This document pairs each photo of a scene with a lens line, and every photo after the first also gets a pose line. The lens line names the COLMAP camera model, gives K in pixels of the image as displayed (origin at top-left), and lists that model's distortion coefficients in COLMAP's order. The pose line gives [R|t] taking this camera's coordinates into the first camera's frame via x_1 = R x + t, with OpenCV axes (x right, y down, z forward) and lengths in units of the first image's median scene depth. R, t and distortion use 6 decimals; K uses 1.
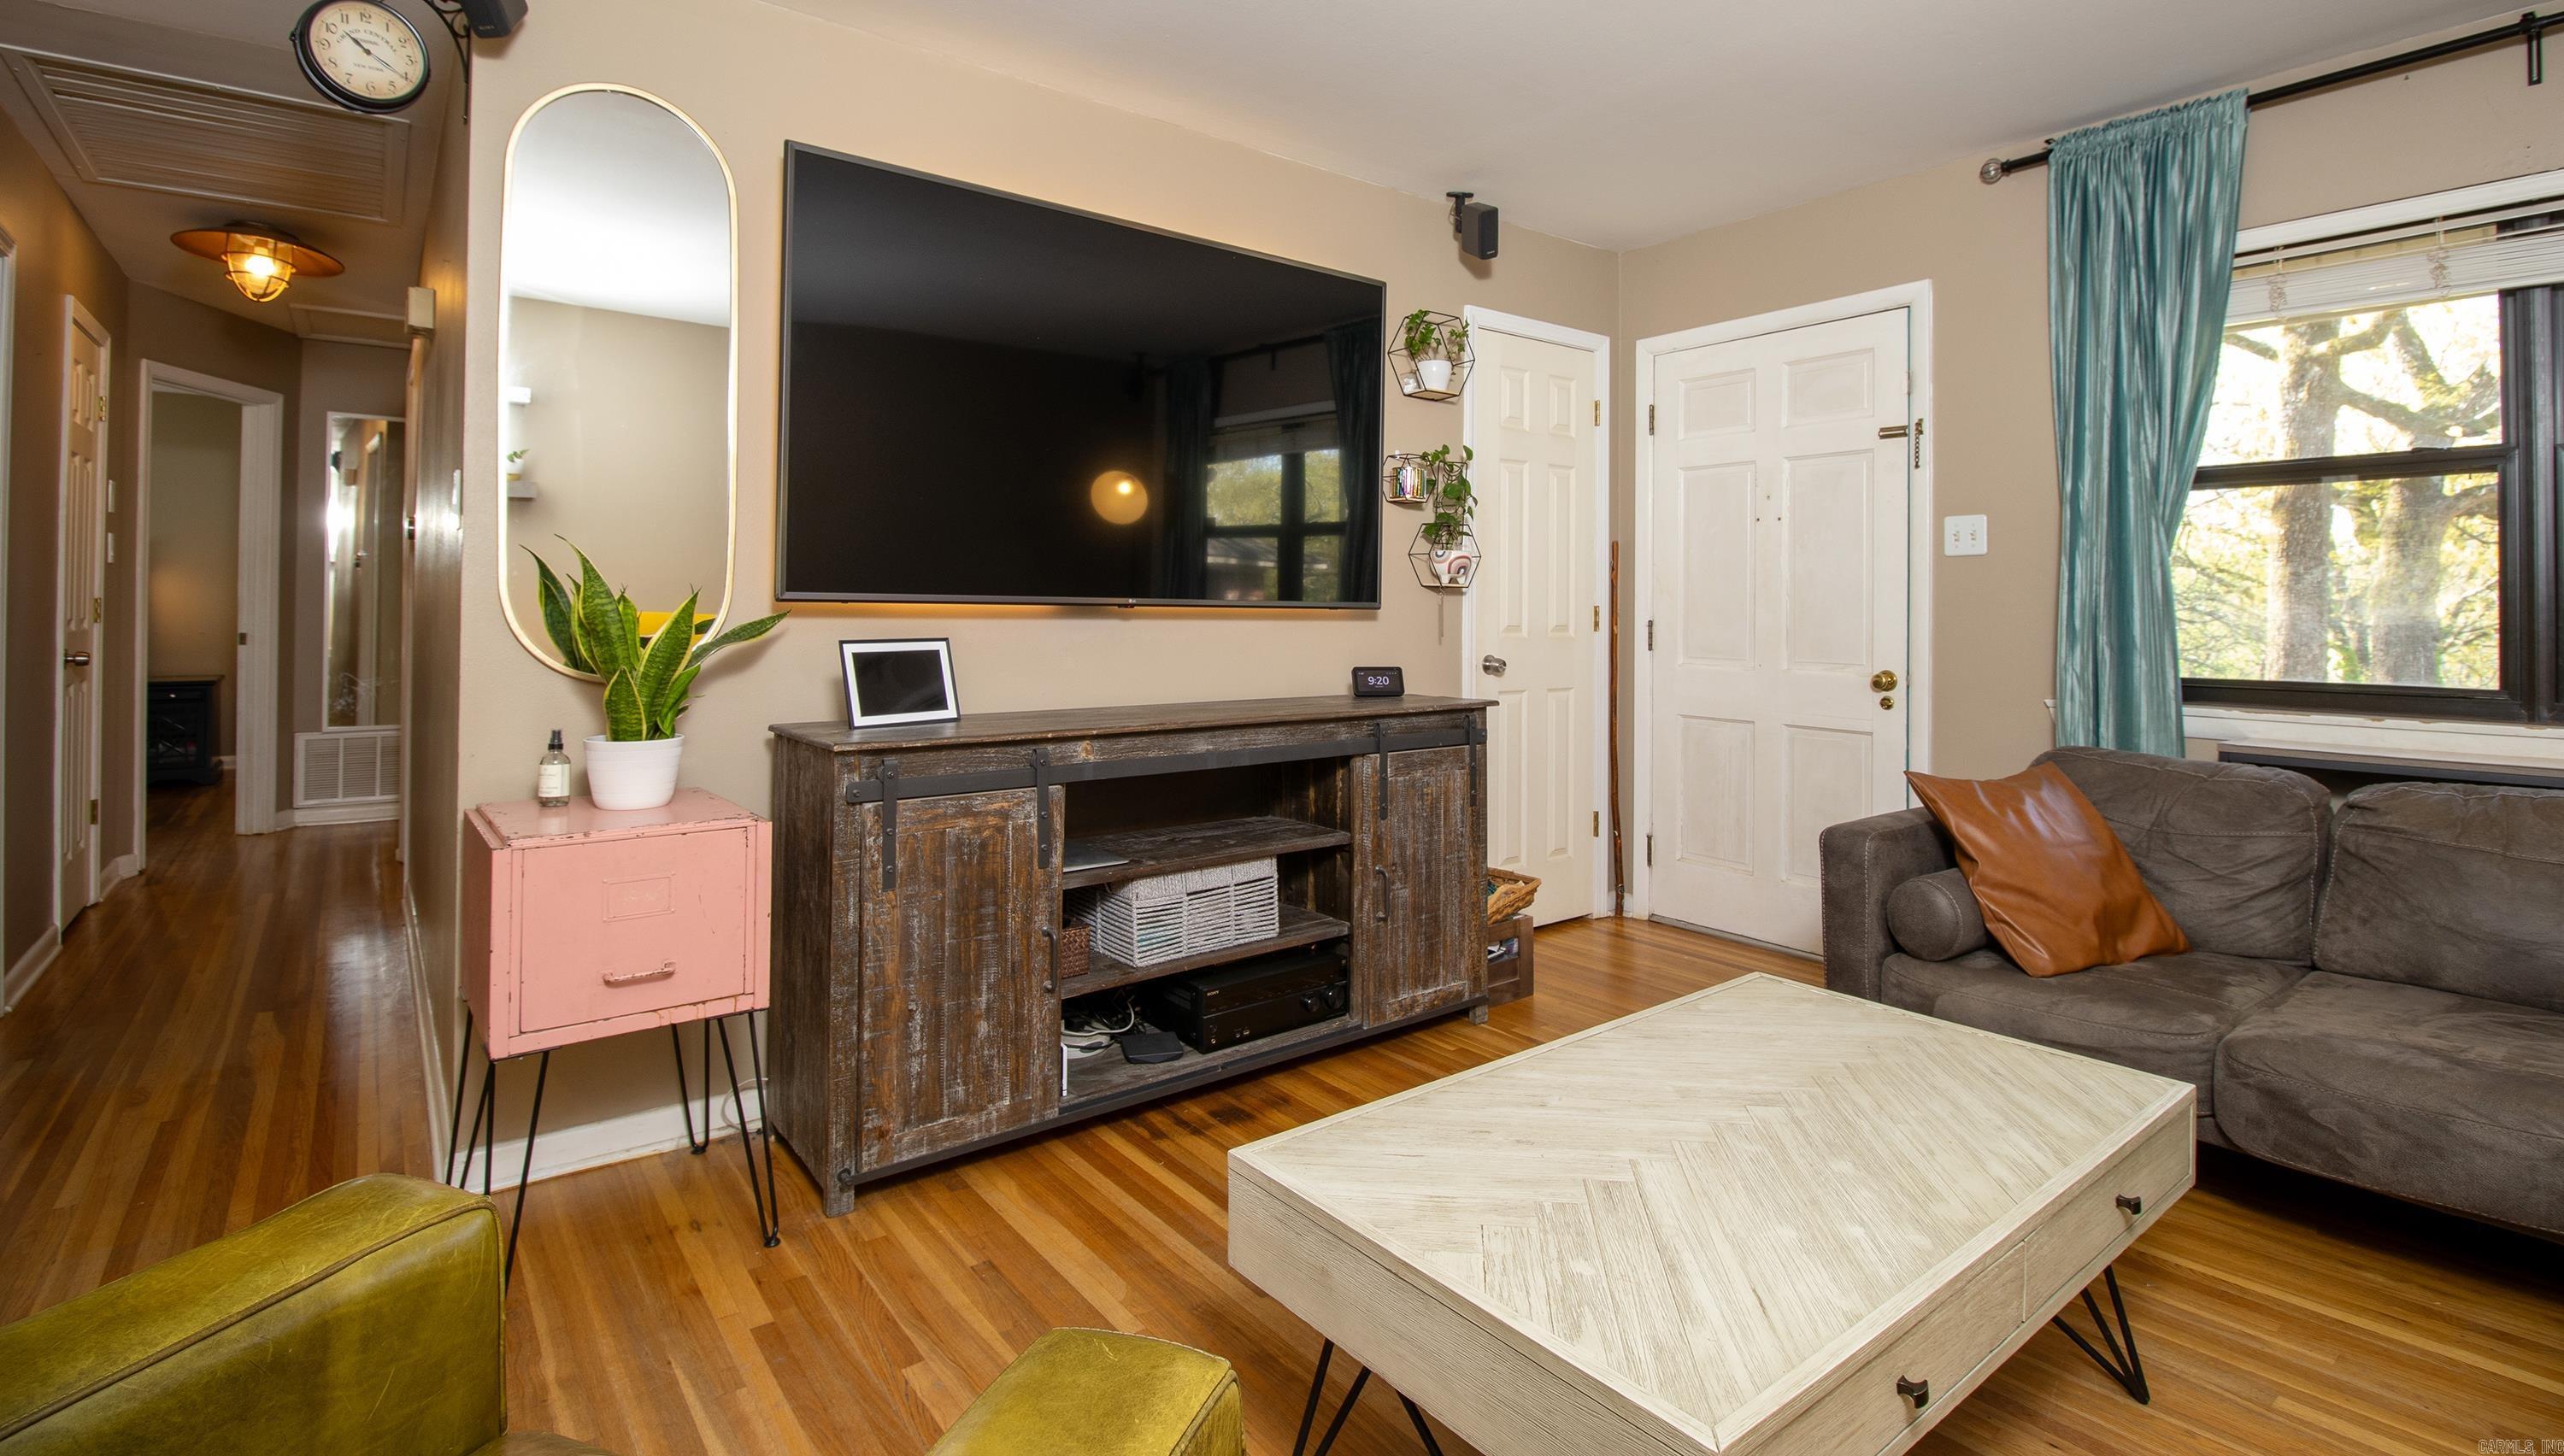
lens RADIAL K [[1218.6, 0, 1290.4], [0, 1218.6, 602.9], [0, 0, 1]] dist [-0.002457, -0.000865]
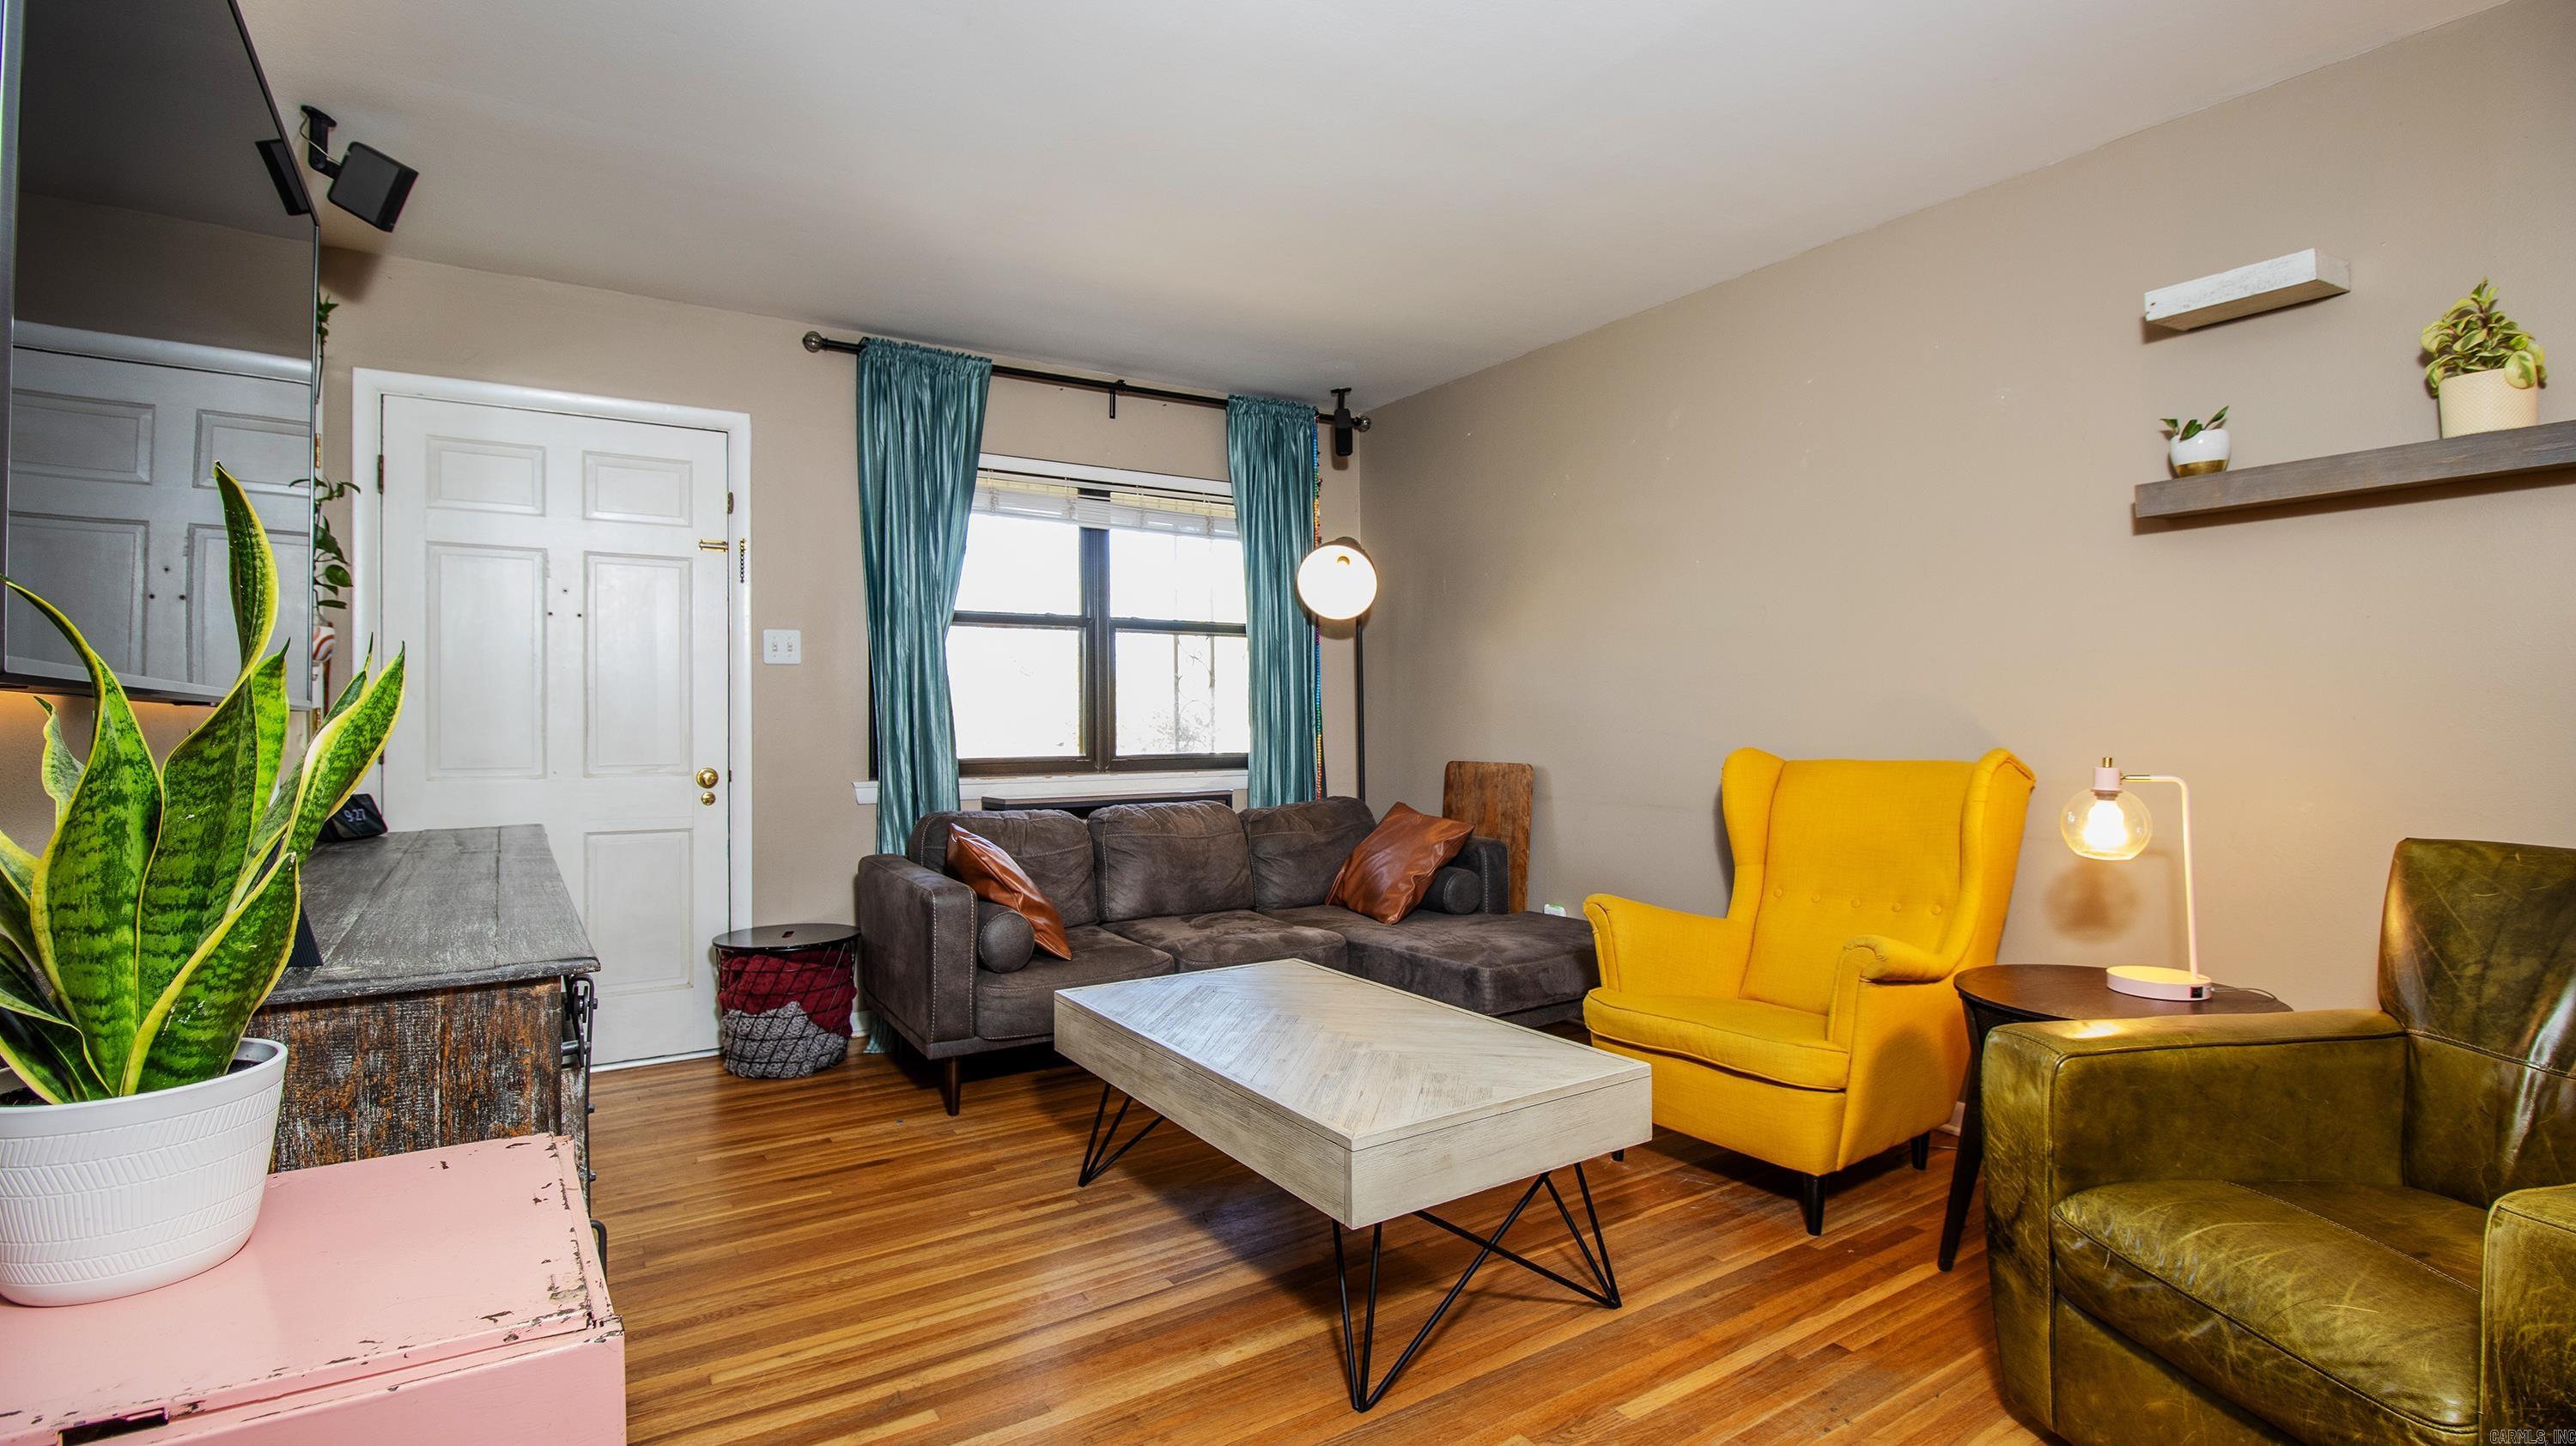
lens RADIAL K [[1201.4, 0, 1295.0], [0, 1201.4, 725.3], [0, 0, 1]] dist [-0.021396, -0.000029]
pose [[0.087774, -0.010893, 0.996081, -0.560277], [0.000486, 0.999941, 0.010892, 0.007009], [-0.996140, -0.000472, 0.087775, 0.440220]]
